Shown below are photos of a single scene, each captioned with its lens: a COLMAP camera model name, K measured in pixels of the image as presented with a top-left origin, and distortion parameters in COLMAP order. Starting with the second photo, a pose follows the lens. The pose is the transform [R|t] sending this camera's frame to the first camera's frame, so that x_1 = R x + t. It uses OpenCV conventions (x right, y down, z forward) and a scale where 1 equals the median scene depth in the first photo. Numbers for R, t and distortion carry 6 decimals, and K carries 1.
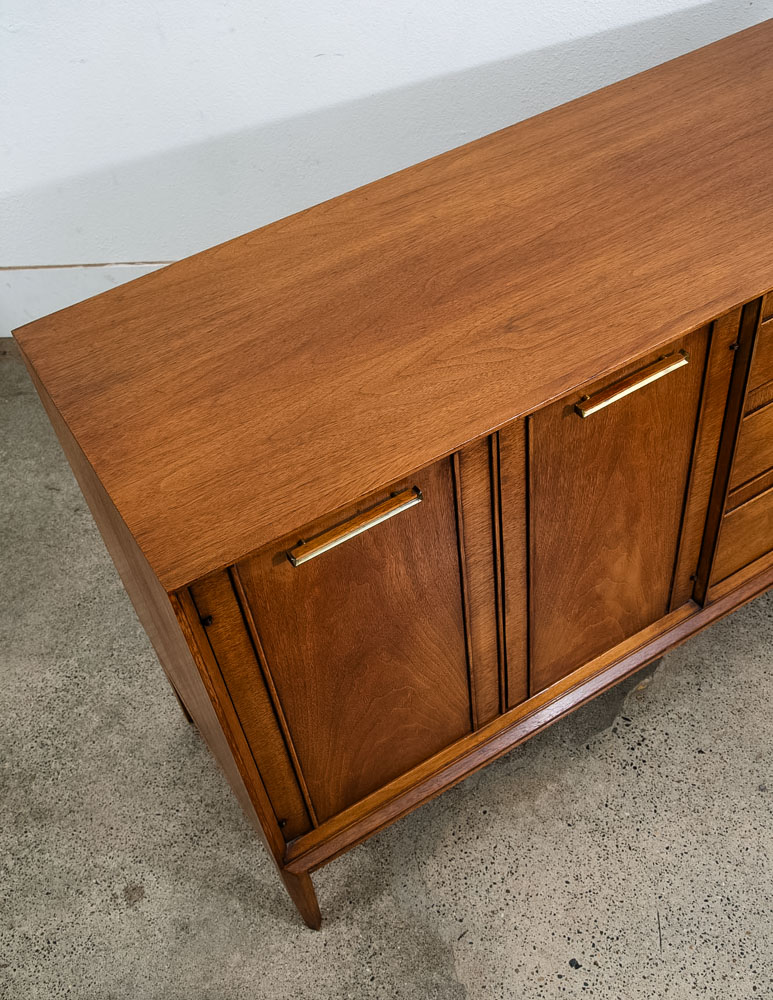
lens RADIAL K [[1063.9, 0, 395.1], [0, 1063.9, 491.4], [0, 0, 1]] dist [-0.012400, 0.052405]
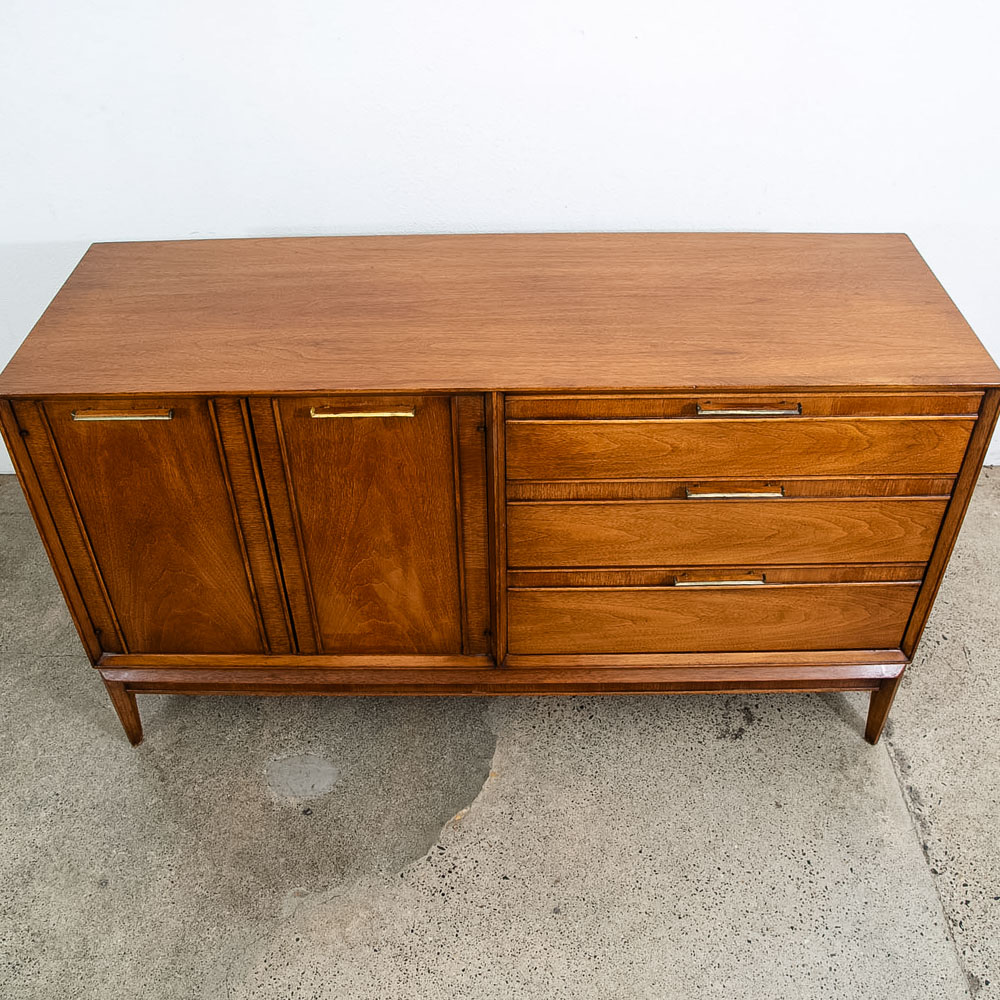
lens RADIAL K [[1035.7, 0, 502.0], [0, 1035.7, 476.7], [0, 0, 1]] dist [-0.116145, 0.041187]
pose [[0.847997, 0.393865, -0.354642, 0.621910], [-0.428965, 0.903033, -0.022808, -0.054263], [0.311270, 0.171471, 0.934724, -0.085255]]
